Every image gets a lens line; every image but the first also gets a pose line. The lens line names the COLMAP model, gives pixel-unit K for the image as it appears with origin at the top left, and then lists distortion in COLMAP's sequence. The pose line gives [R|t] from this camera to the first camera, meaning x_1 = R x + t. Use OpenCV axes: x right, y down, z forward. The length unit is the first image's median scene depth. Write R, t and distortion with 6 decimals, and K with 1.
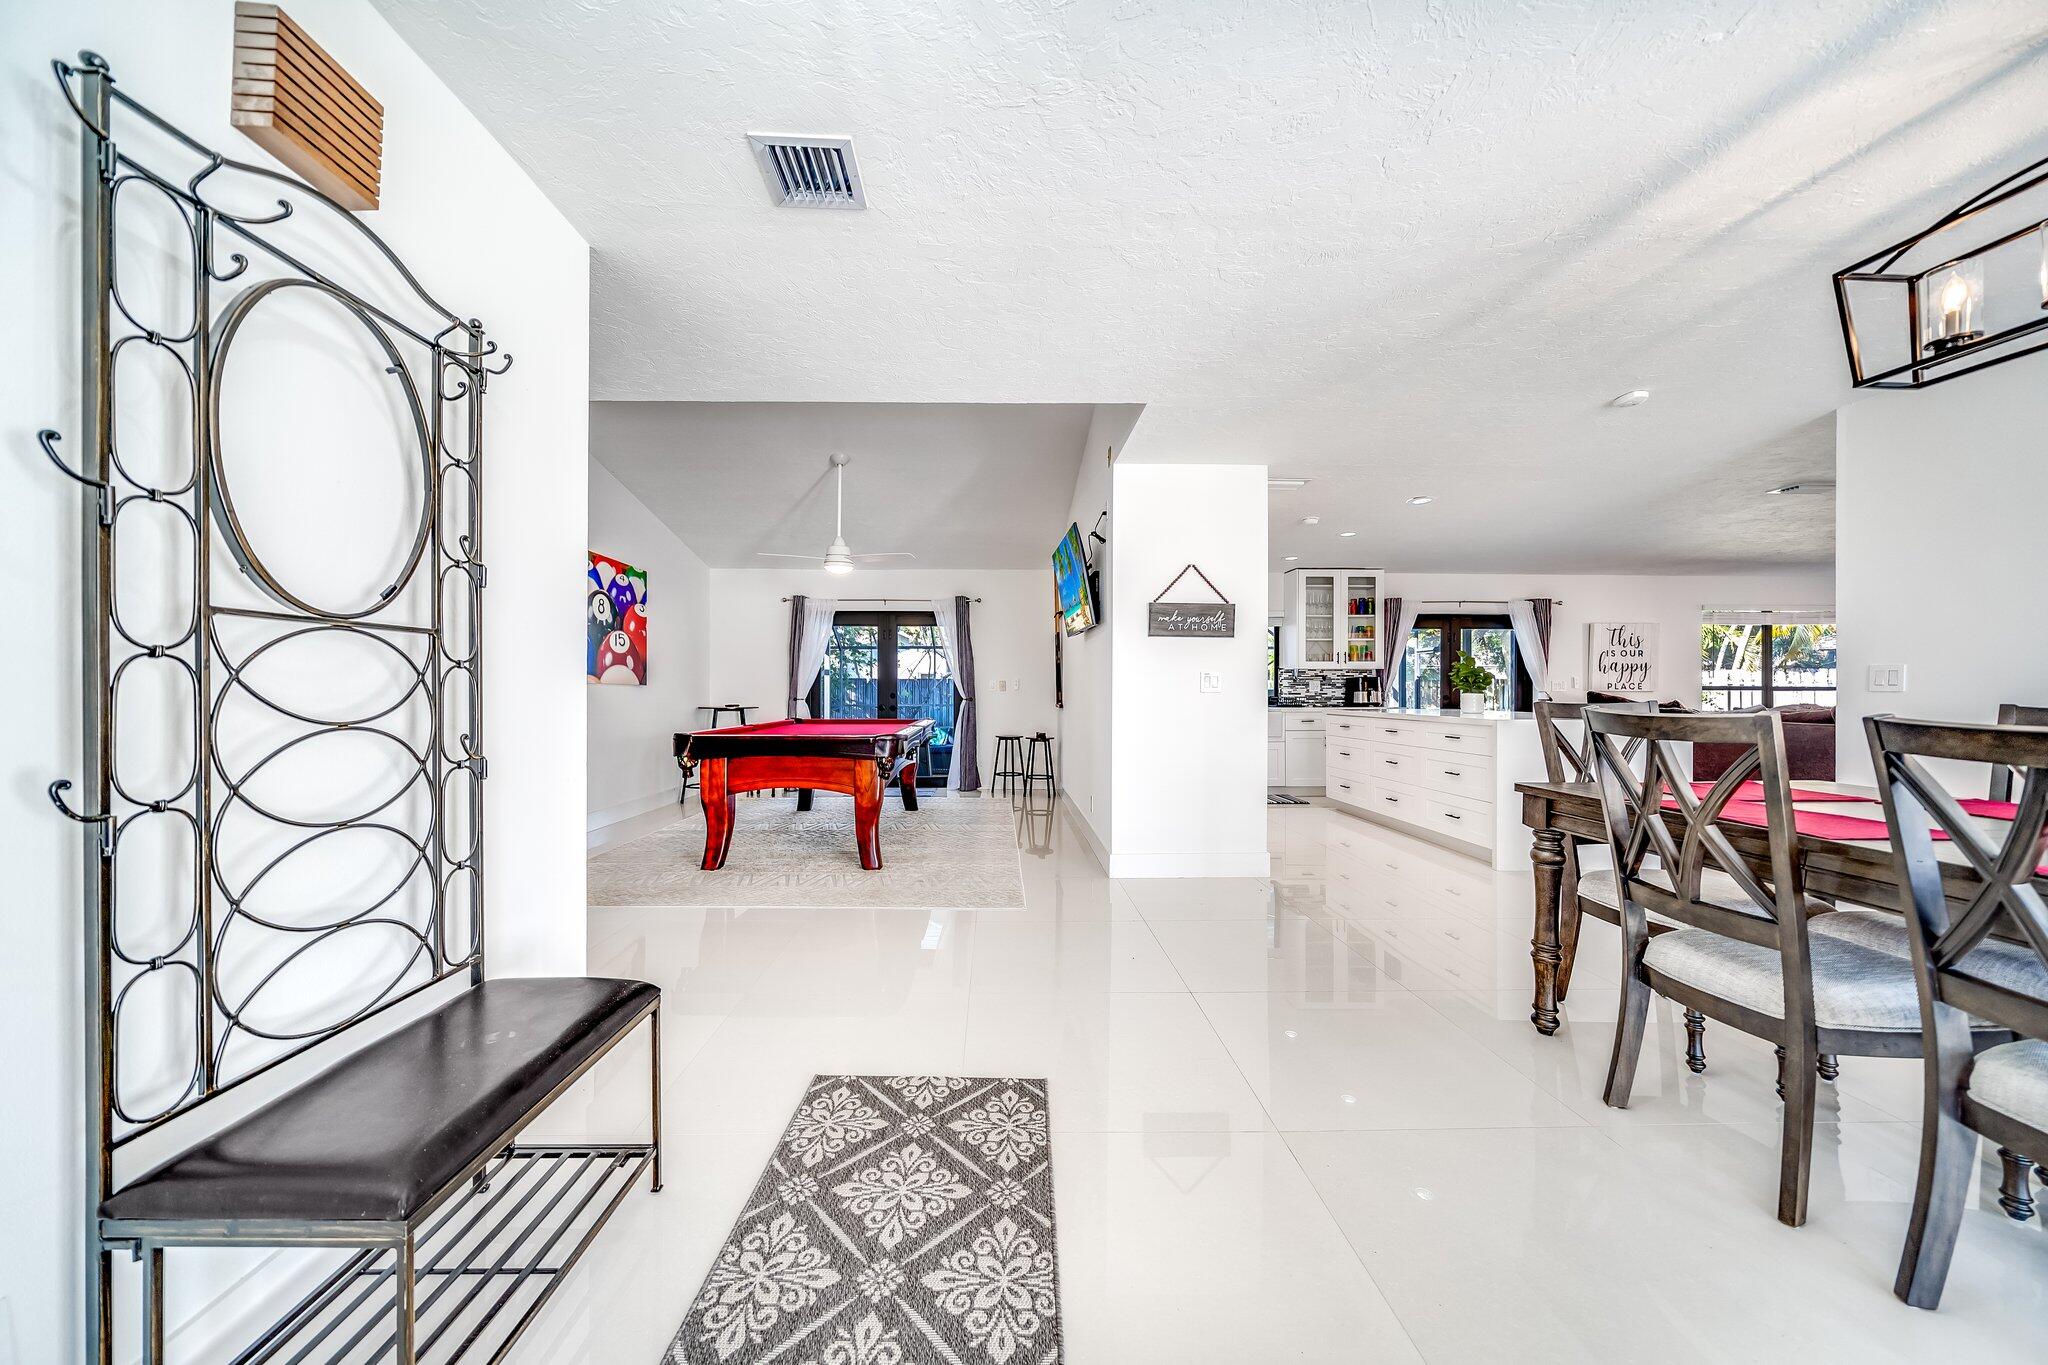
lens RADIAL K [[694.4, 0, 1016.7], [0, 694.4, 684.4], [0, 0, 1]] dist [0.000987, 0.000155]
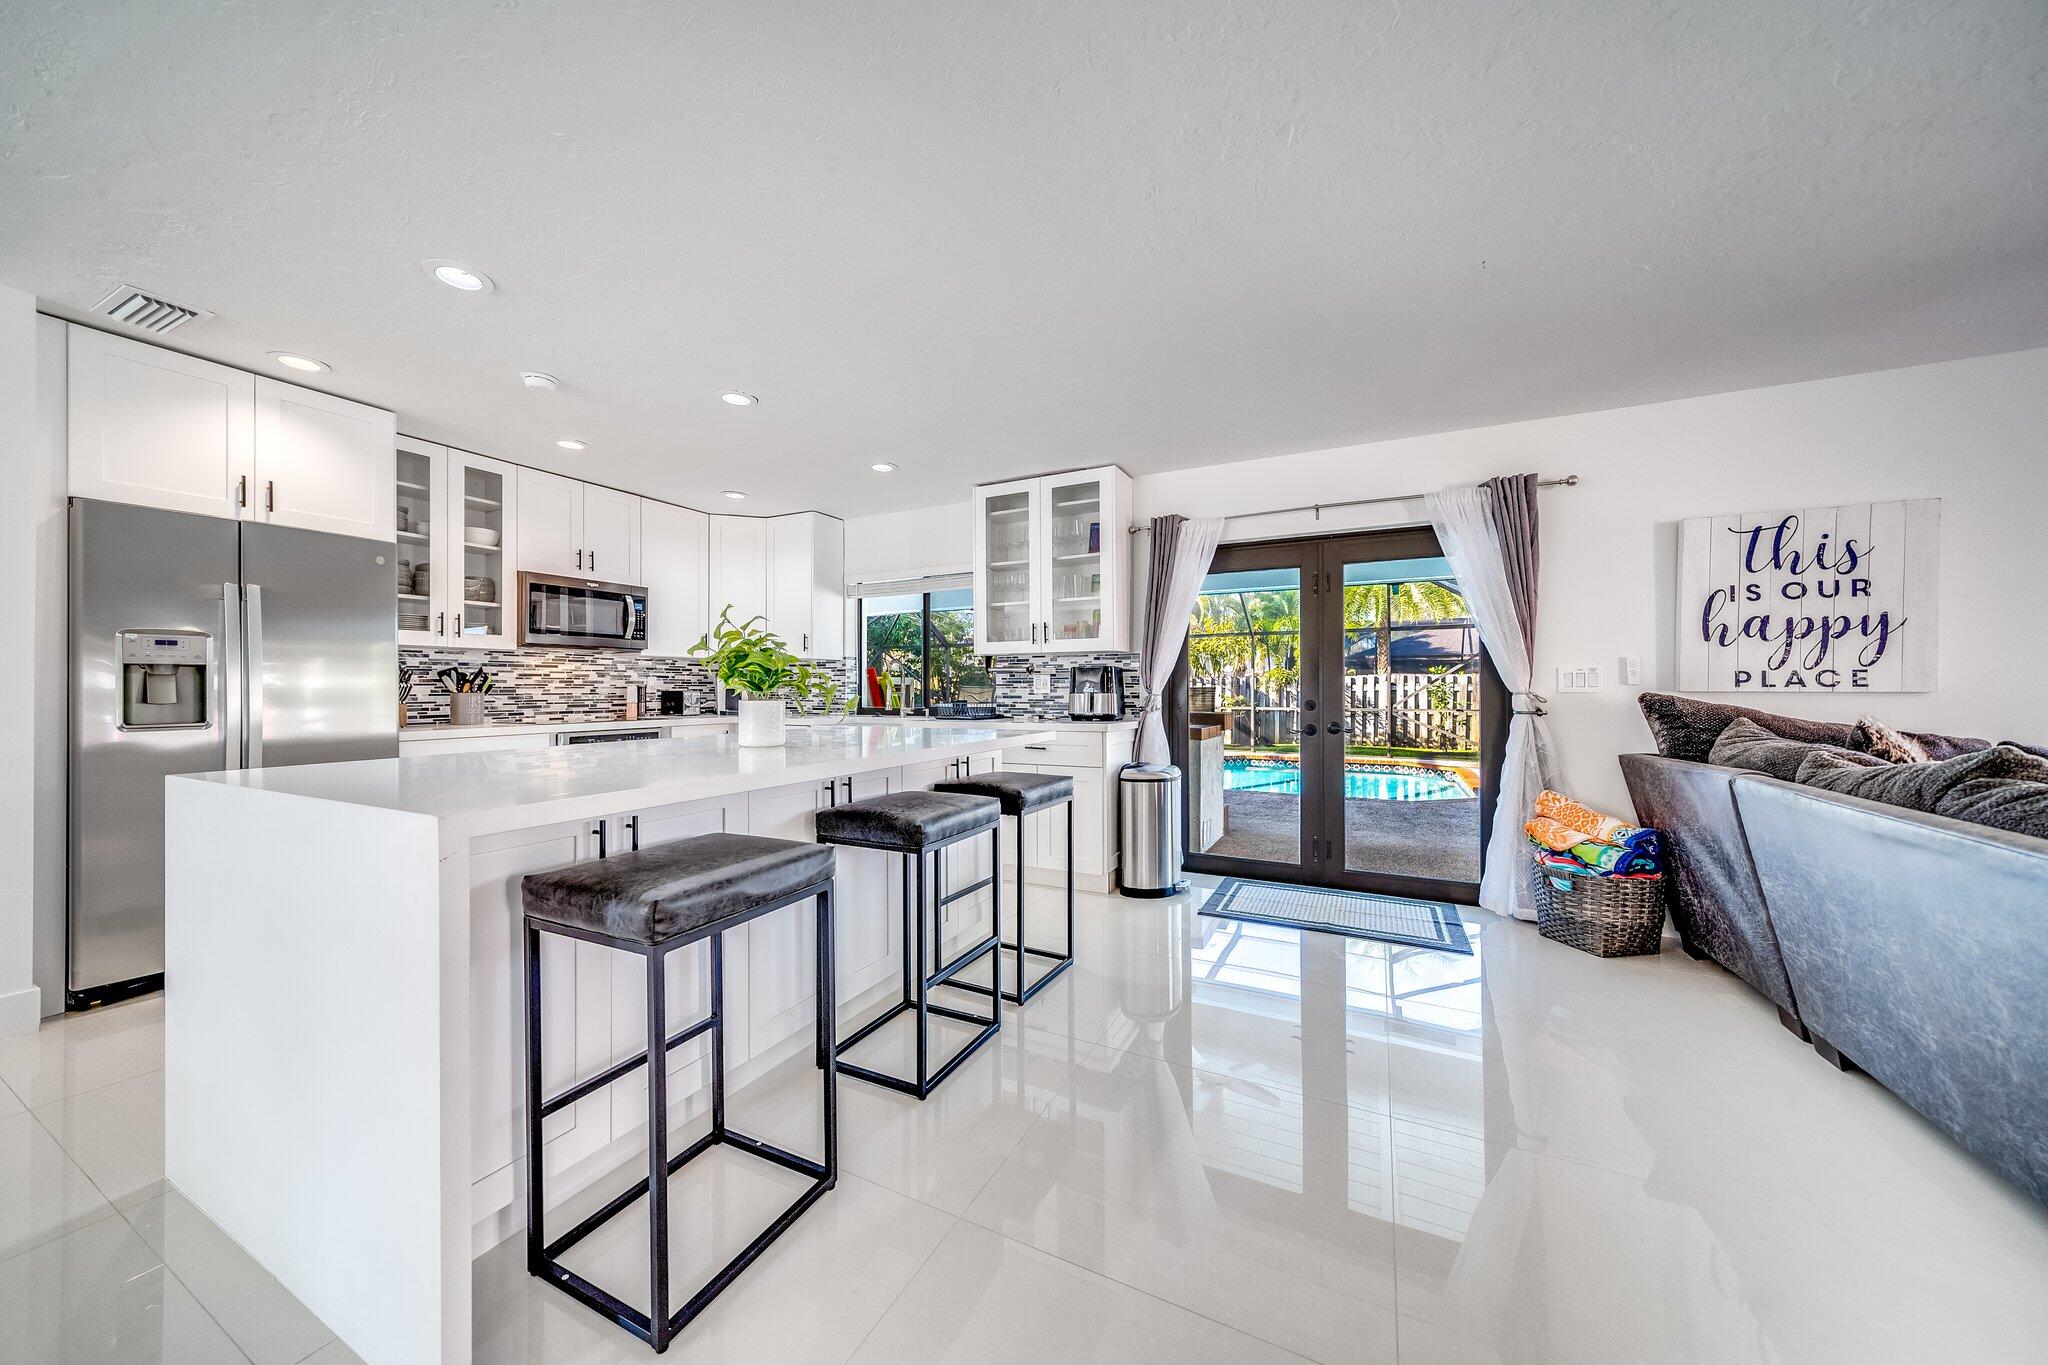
lens RADIAL K [[694.4, 0, 1016.7], [0, 694.4, 684.4], [0, 0, 1]] dist [0.000987, 0.000155]
pose [[0.876844, -0.006797, -0.480727, 0.687840], [0.002377, 0.999949, -0.009803, 0.008314], [0.480769, 0.007453, 0.876815, 0.473585]]
